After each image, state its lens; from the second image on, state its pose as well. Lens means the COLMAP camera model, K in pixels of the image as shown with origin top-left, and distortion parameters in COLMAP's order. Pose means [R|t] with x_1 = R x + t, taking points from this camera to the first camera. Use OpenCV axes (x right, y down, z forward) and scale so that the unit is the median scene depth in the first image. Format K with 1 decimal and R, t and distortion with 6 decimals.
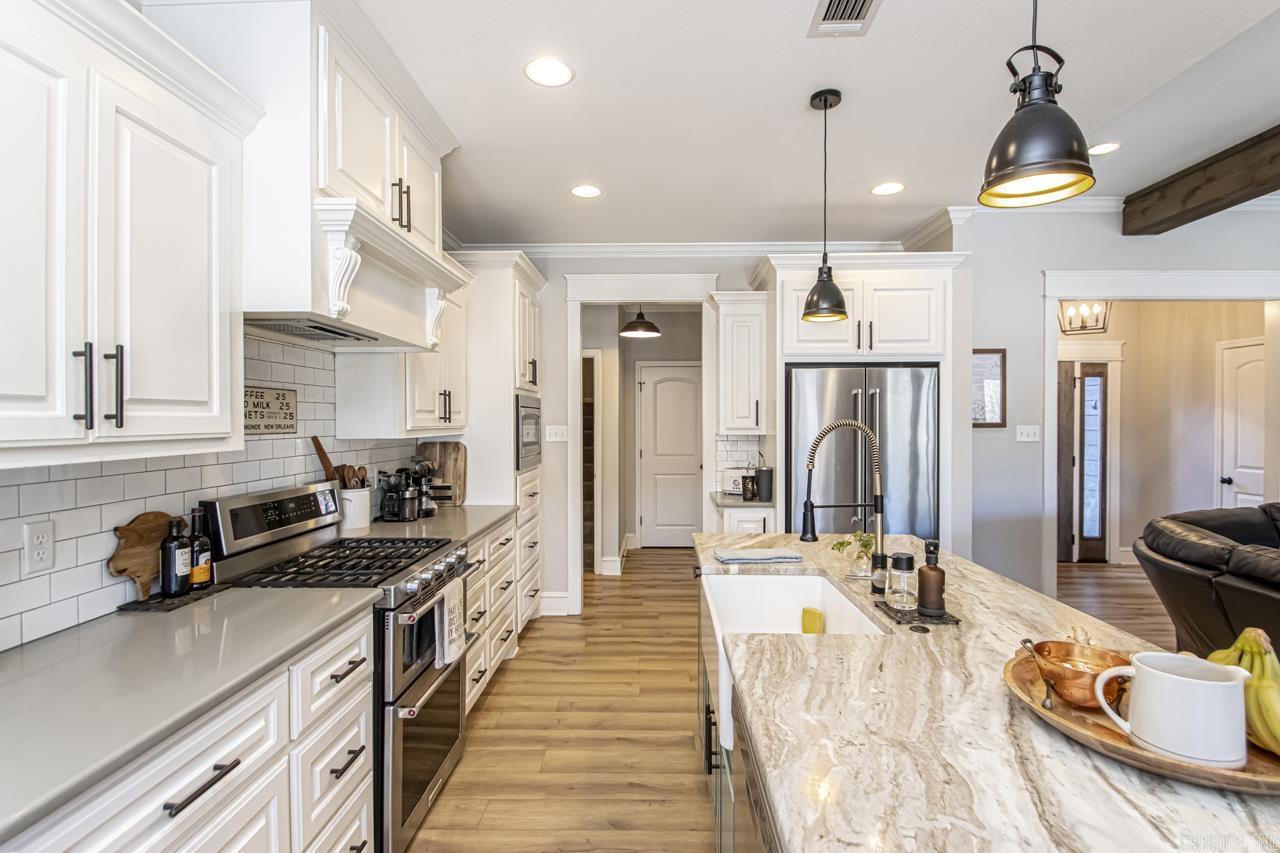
lens RADIAL K [[619.5, 0, 660.1], [0, 619.5, 426.7], [0, 0, 1]] dist [-0.000659, -0.001429]
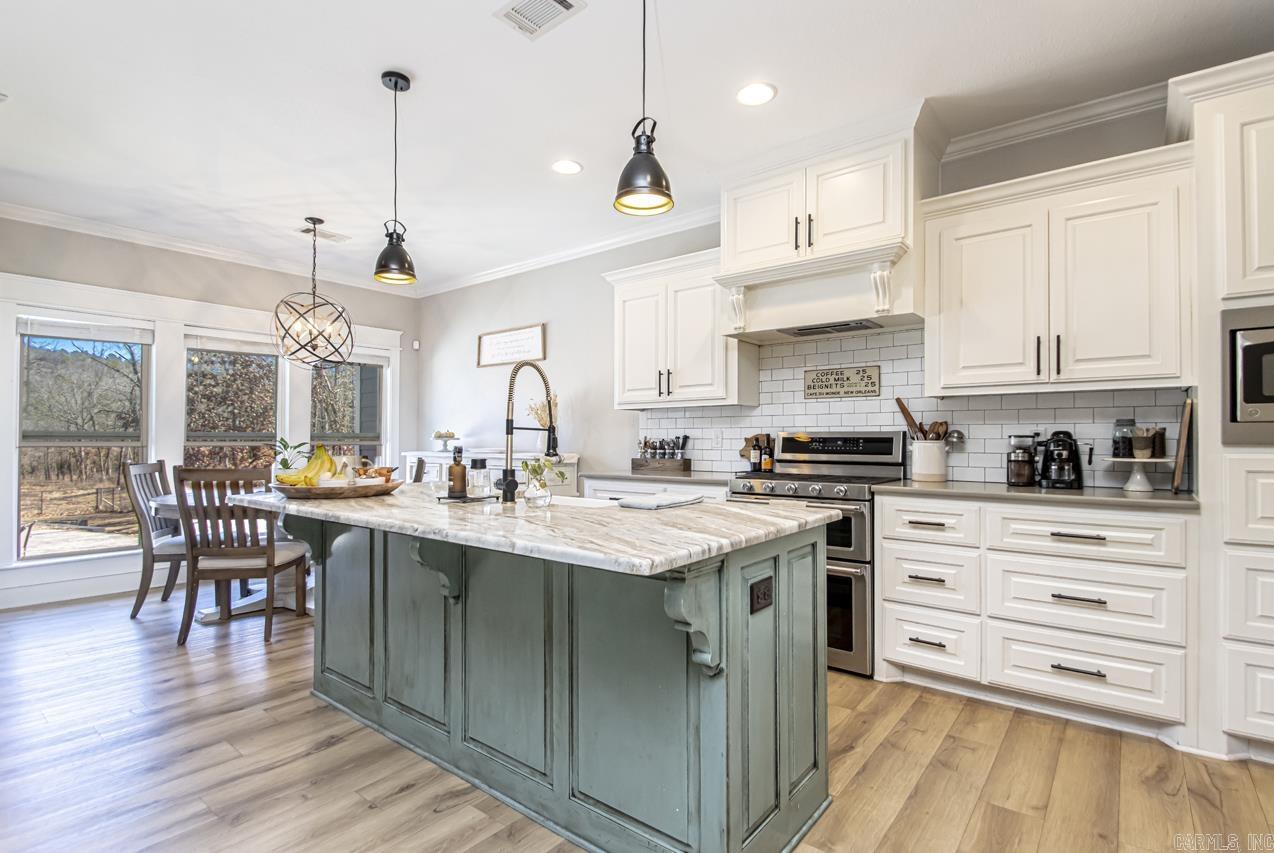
lens RADIAL K [[601.9, 0, 639.0], [0, 601.9, 431.6], [0, 0, 1]] dist [0.021940, -0.023448]
pose [[-0.617645, -0.008409, -0.786412, 0.829072], [-0.007301, 0.999961, -0.004958, 0.102312], [0.786423, 0.002679, -0.617682, 1.424536]]
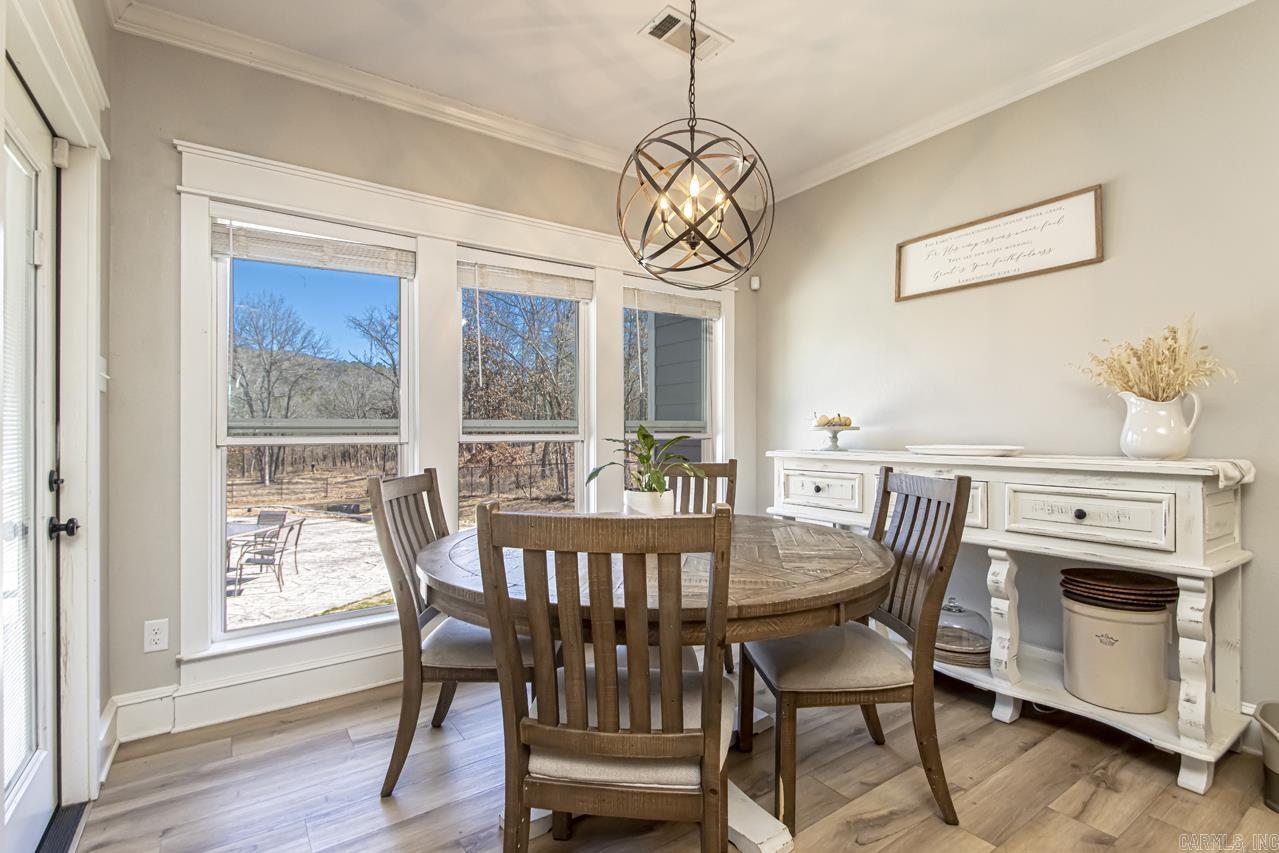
lens RADIAL K [[580.2, 0, 639.5], [0, 580.2, 426.5], [0, 0, 1]] dist [0.003603, 0.000321]
pose [[-0.821257, -0.000728, -0.570557, 0.570064], [-0.001150, 0.999999, 0.000379, 0.119419], [0.570557, 0.000967, -0.821258, 0.248993]]
